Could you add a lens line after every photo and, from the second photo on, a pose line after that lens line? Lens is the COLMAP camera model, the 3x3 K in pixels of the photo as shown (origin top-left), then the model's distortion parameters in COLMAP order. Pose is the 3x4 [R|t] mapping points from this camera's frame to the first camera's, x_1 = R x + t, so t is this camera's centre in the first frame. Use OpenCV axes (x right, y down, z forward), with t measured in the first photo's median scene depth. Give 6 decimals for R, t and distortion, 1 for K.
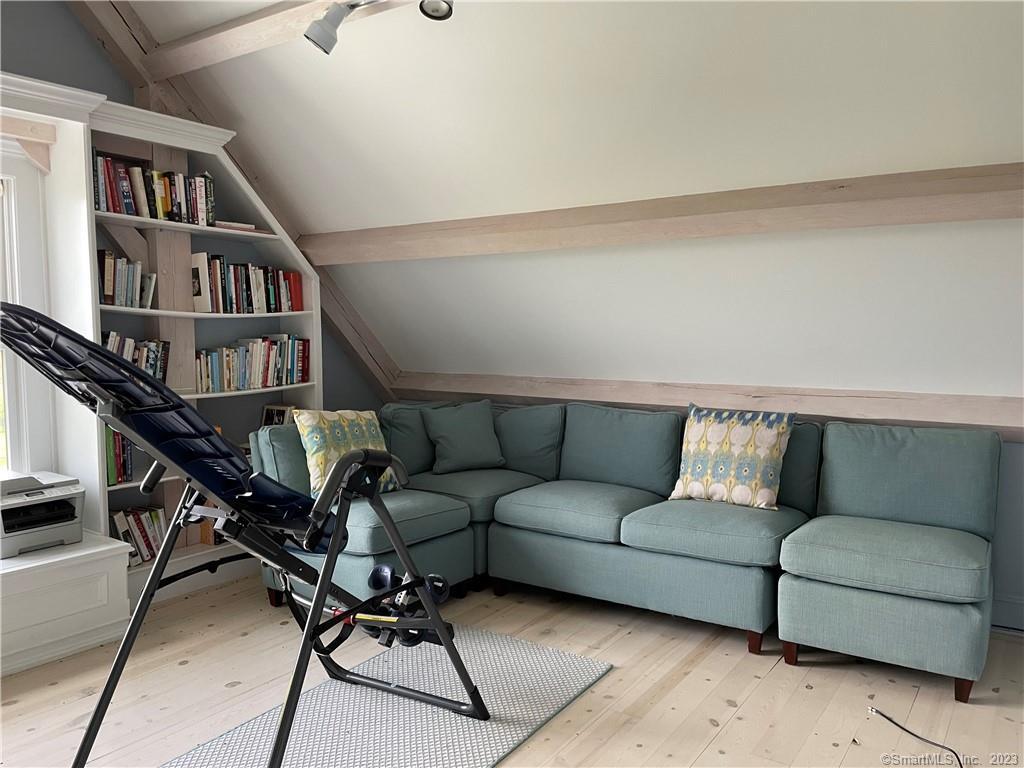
lens RADIAL K [[779.5, 0, 517.1], [0, 779.5, 390.7], [0, 0, 1]] dist [0.092968, -0.122217]
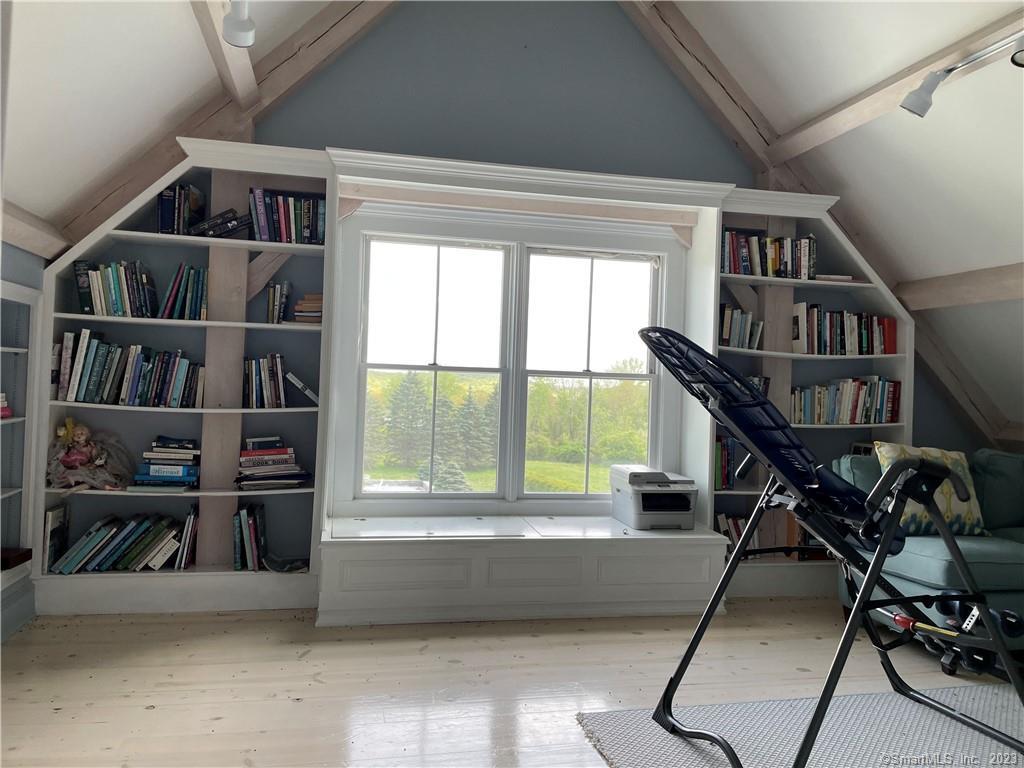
lens RADIAL K [[779.5, 0, 507.1], [0, 779.5, 380.5], [0, 0, 1]] dist [0.092968, -0.122217]
pose [[0.731978, 0.023069, -0.680938, 0.084226], [-0.084492, 0.994785, -0.057124, 0.047006], [0.676069, 0.099347, 0.730110, -0.144613]]
